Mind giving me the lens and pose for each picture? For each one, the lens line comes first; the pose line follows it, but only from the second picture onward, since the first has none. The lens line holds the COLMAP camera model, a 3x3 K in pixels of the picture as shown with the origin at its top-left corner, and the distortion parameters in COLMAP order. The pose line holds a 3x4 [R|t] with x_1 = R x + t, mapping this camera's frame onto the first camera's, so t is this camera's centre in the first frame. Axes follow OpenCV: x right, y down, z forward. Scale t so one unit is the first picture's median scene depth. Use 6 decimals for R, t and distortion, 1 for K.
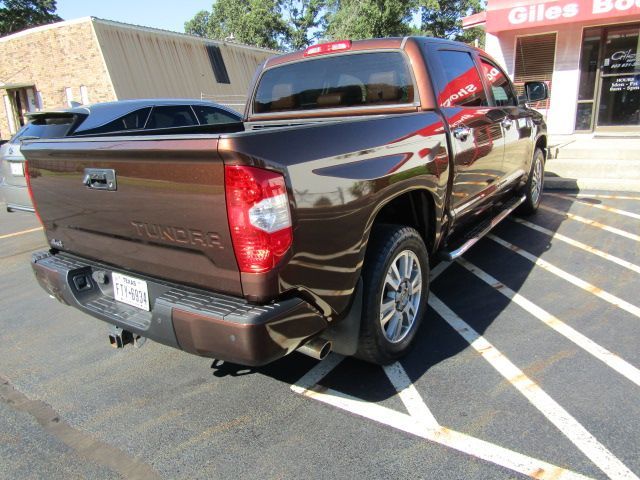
lens RADIAL K [[456.8, 0, 320.0], [0, 456.8, 240.0], [0, 0, 1]] dist [-0.015750, 0.002483]
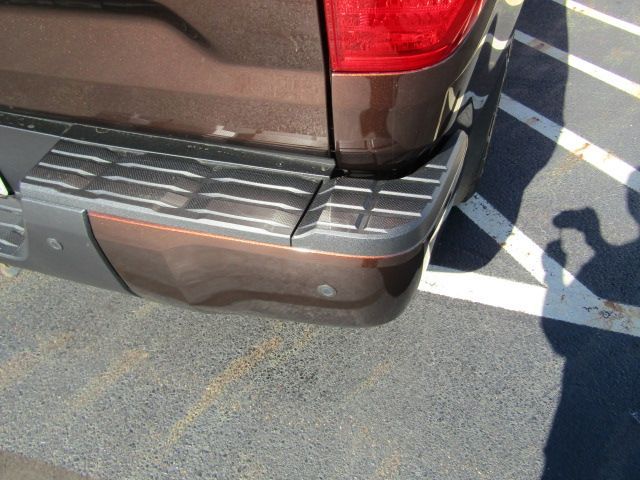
lens RADIAL K [[456.8, 0, 320.0], [0, 456.8, 240.0], [0, 0, 1]] dist [-0.015750, 0.002483]
pose [[0.965426, -0.176103, 0.192200, -0.187728], [0.066506, 0.879303, 0.471597, 0.021100], [-0.252052, -0.442509, 0.860613, 0.547518]]
